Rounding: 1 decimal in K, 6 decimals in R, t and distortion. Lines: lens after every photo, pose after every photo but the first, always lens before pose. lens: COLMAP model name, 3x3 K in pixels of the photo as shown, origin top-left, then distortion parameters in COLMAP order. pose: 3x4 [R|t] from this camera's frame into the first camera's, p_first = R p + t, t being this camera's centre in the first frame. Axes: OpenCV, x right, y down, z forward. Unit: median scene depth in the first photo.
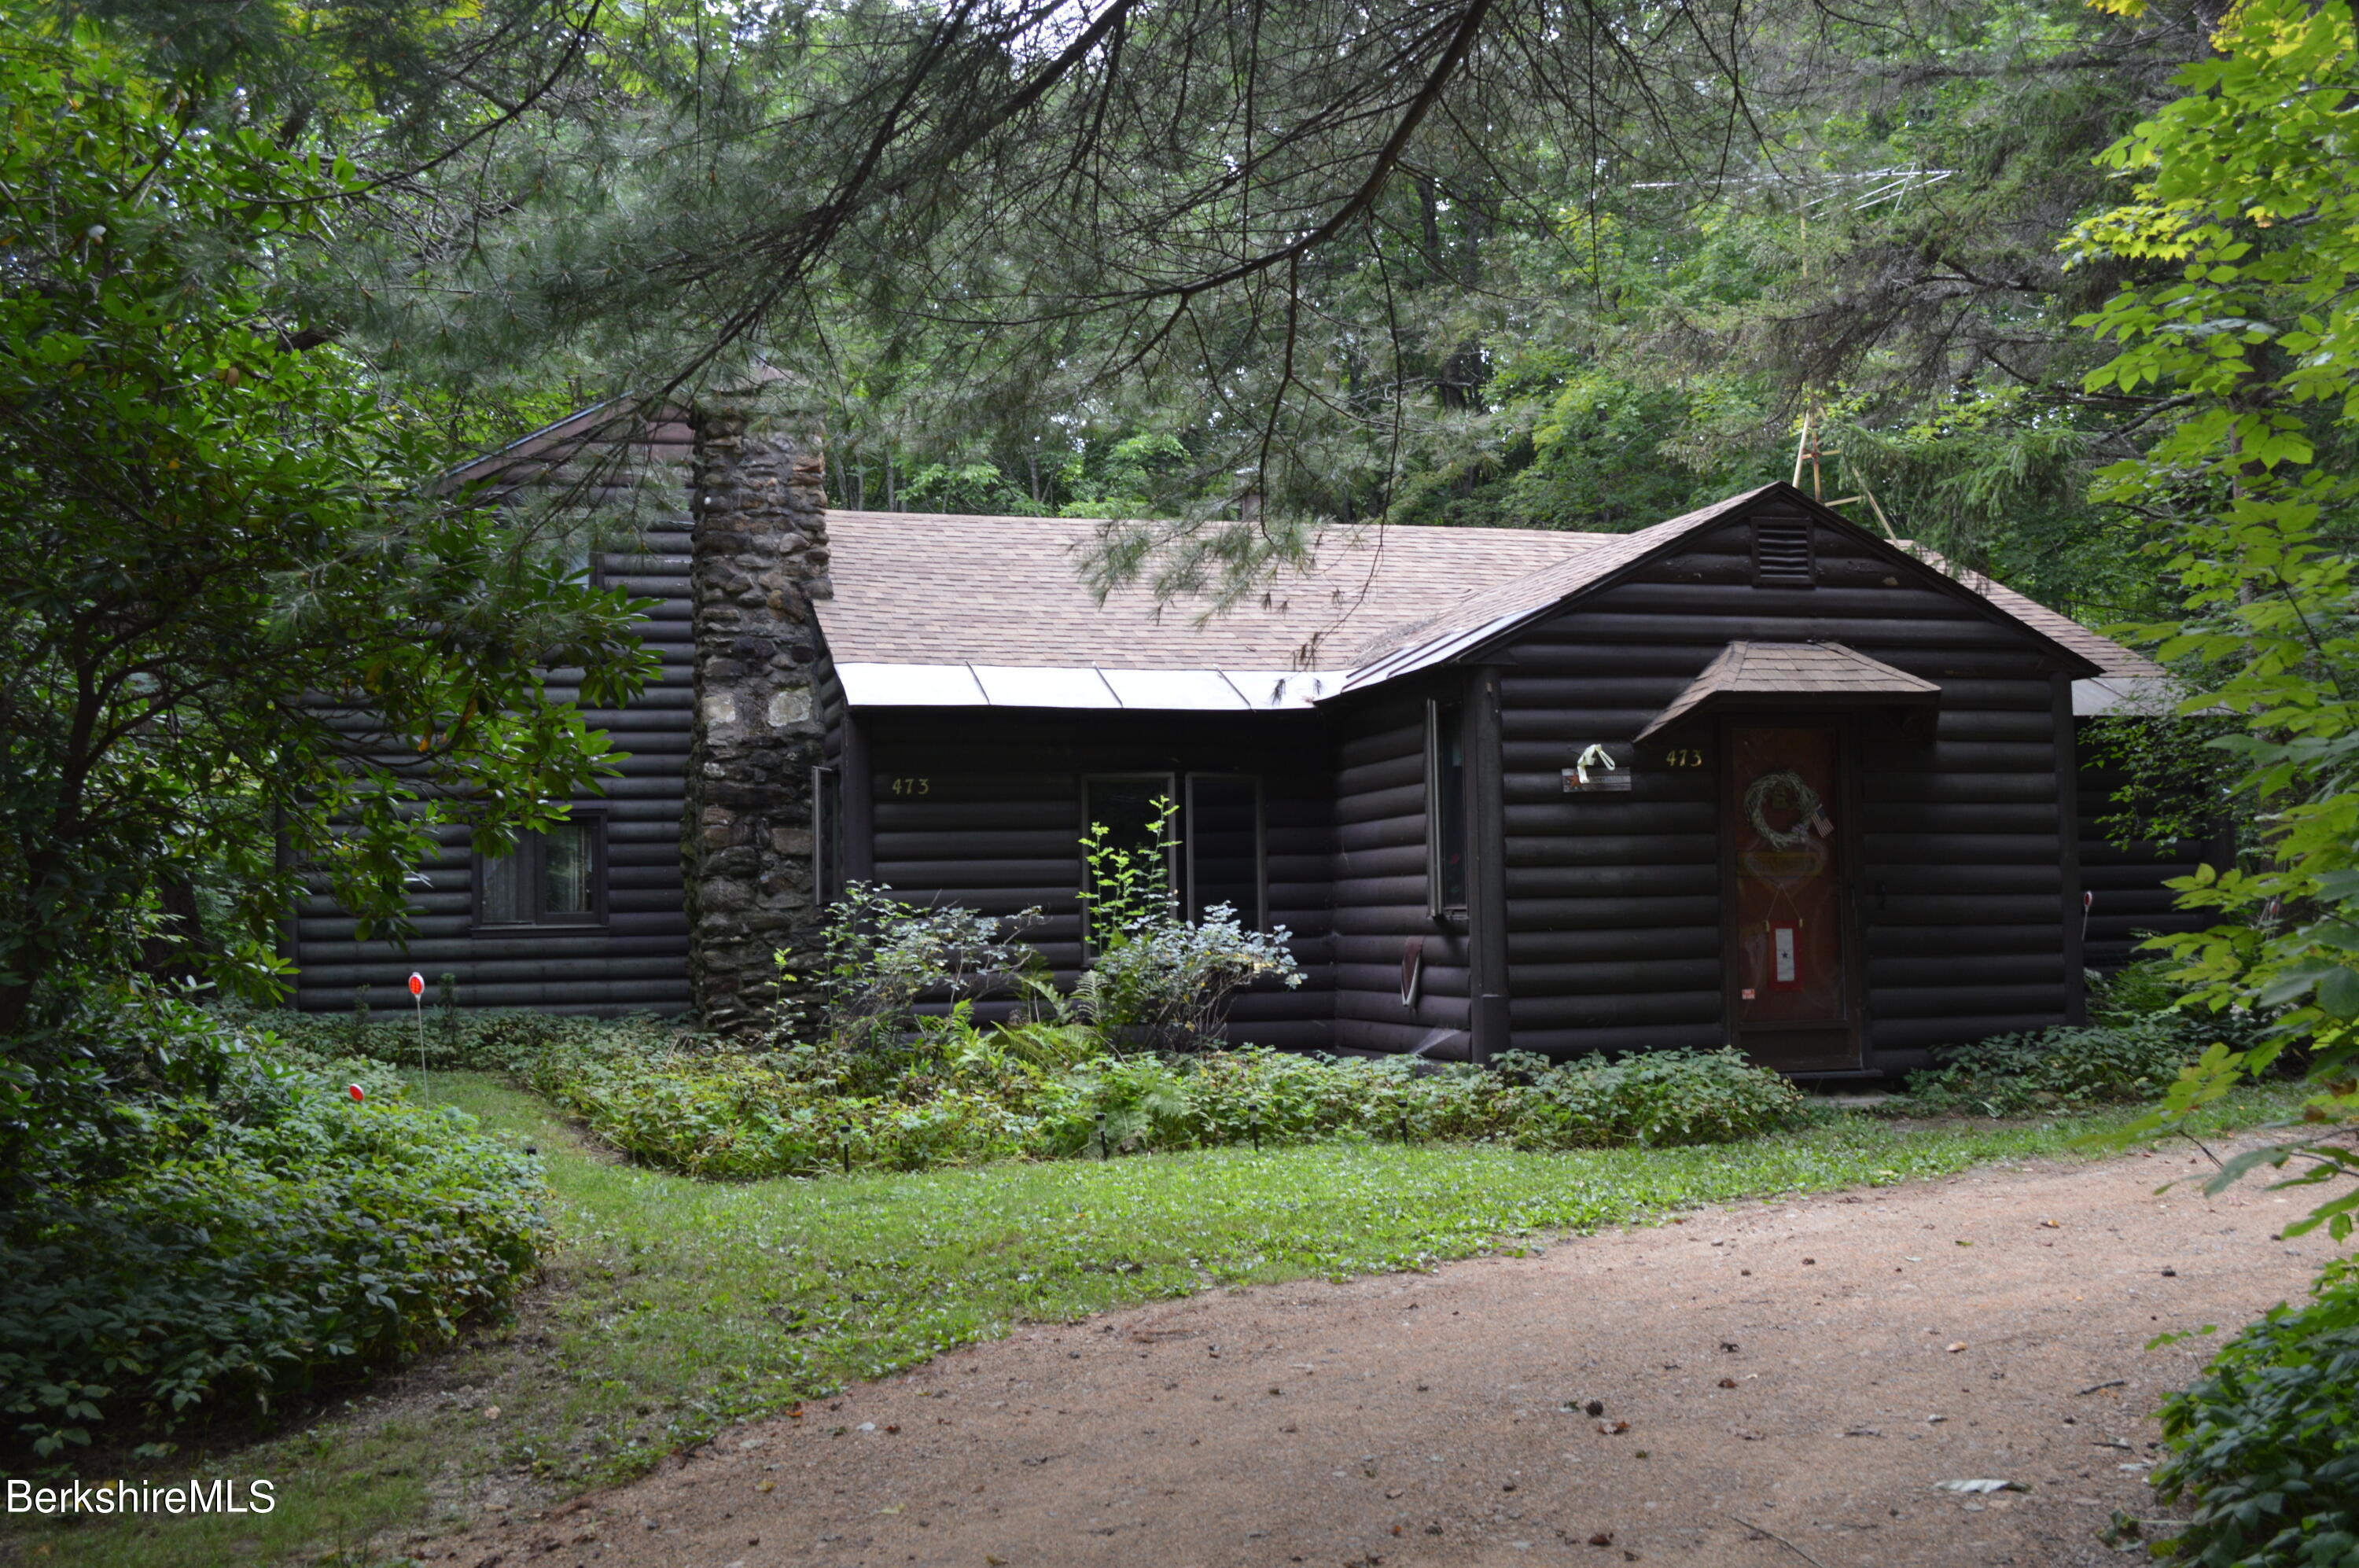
lens RADIAL K [[2183.4, 0, 1183.6], [0, 2183.4, 853.6], [0, 0, 1]] dist [-0.072885, 0.016784]
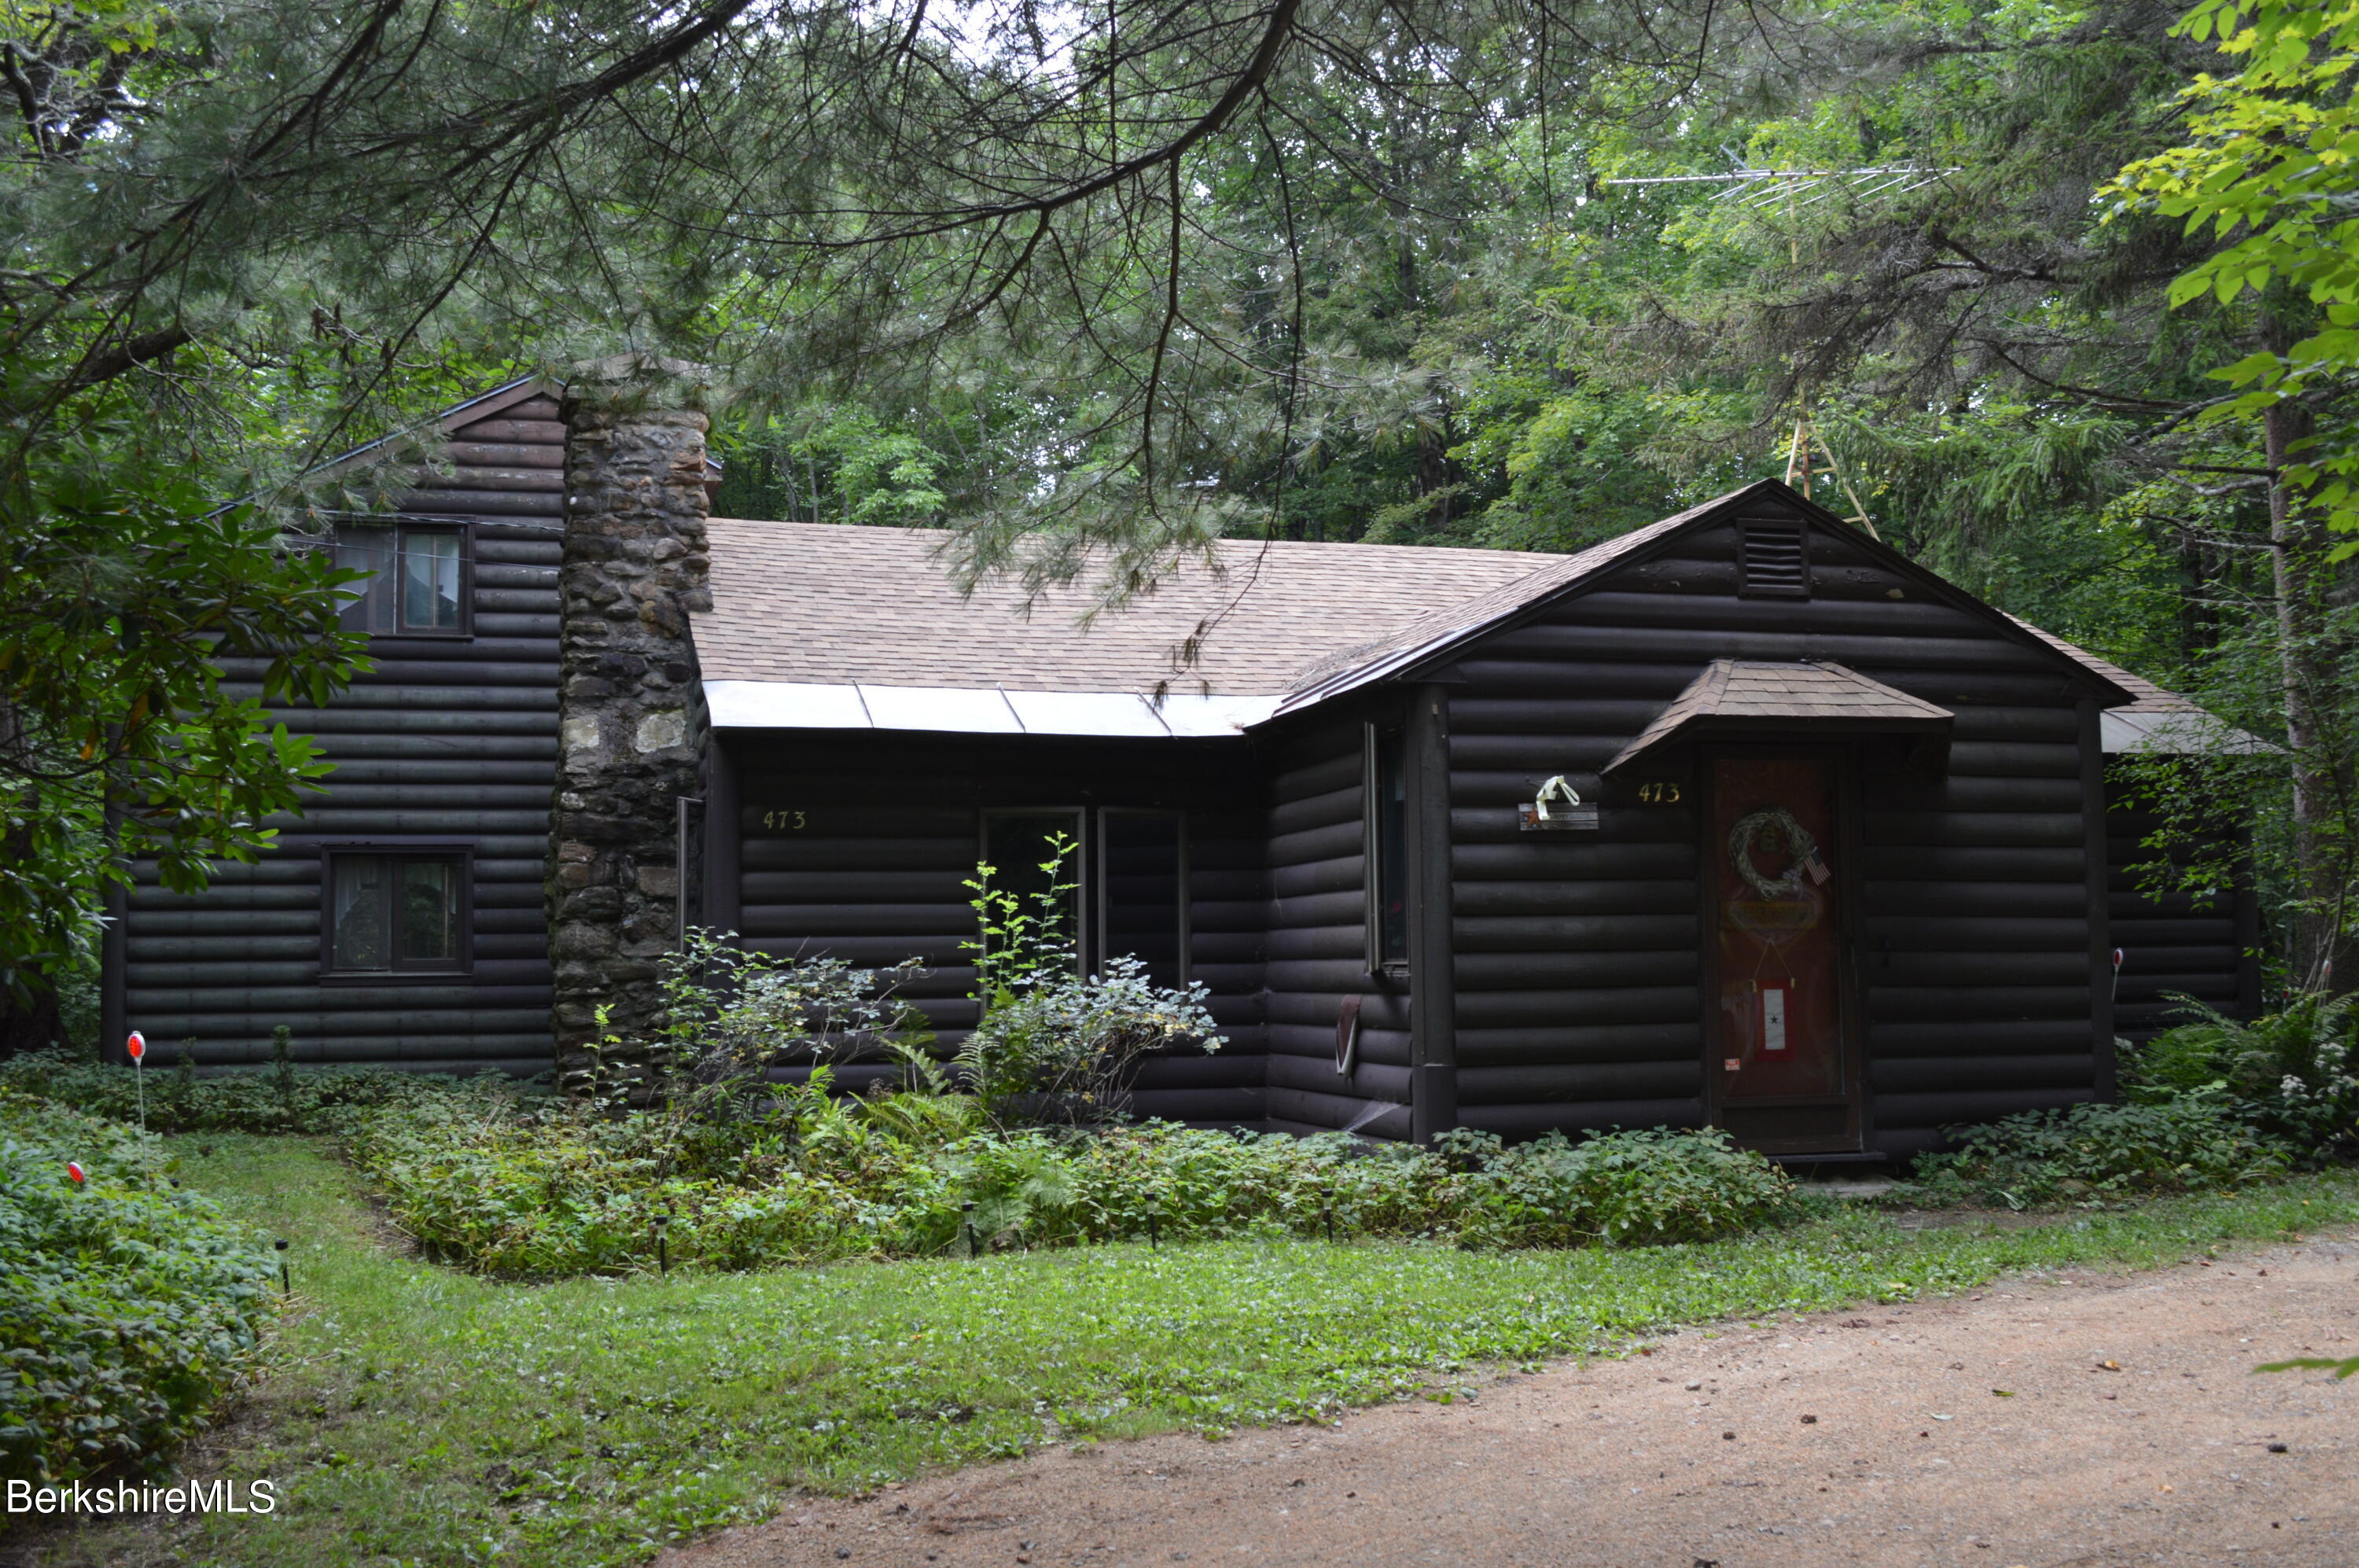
lens RADIAL K [[2183.4, 0, 1183.6], [0, 2183.4, 853.6], [0, 0, 1]] dist [-0.072885, 0.016784]
pose [[0.999940, 0.008044, 0.007408, 0.033788], [-0.007876, 0.999717, -0.022466, 0.001544], [-0.007587, 0.022406, 0.999720, 0.132688]]
